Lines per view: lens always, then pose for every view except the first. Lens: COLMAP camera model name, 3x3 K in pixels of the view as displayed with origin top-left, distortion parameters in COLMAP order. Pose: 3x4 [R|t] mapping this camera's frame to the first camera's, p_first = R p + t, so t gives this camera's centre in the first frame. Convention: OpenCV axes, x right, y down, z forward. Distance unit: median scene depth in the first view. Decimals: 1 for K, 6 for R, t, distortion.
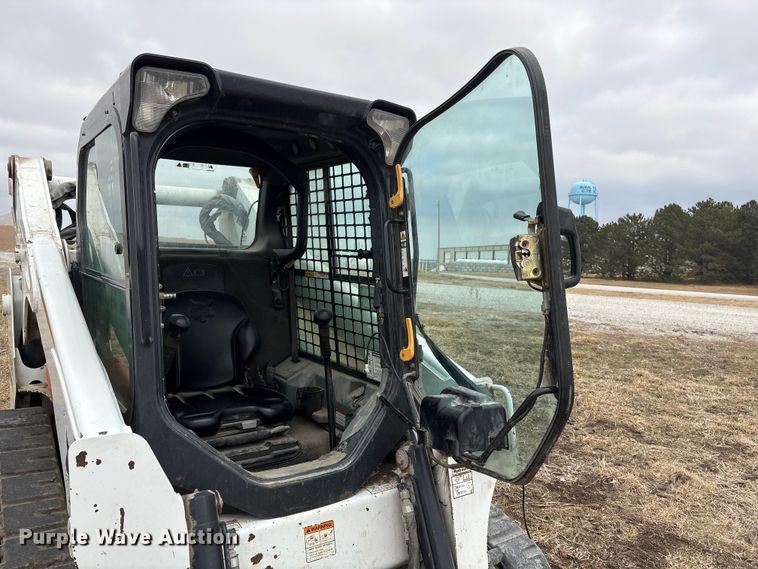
lens RADIAL K [[565.9, 0, 381.3], [0, 565.9, 287.9], [0, 0, 1]] dist [0.099966, -0.104677]
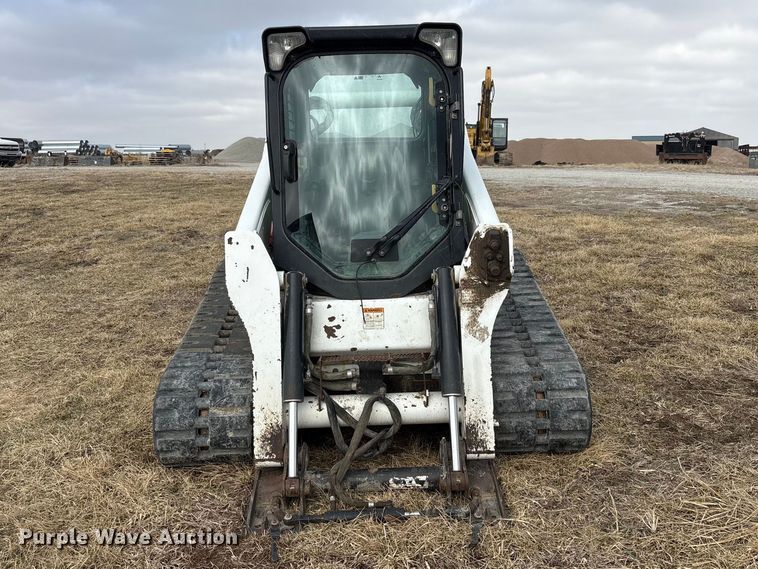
lens RADIAL K [[768.5, 0, 386.2], [0, 768.5, 254.4], [0, 0, 1]] dist [0.154362, -0.300094]
pose [[0.827287, 0.022124, -0.561343, 1.183174], [0.012914, 0.998211, 0.058375, 0.149242], [0.561631, -0.055542, 0.825522, -0.770385]]
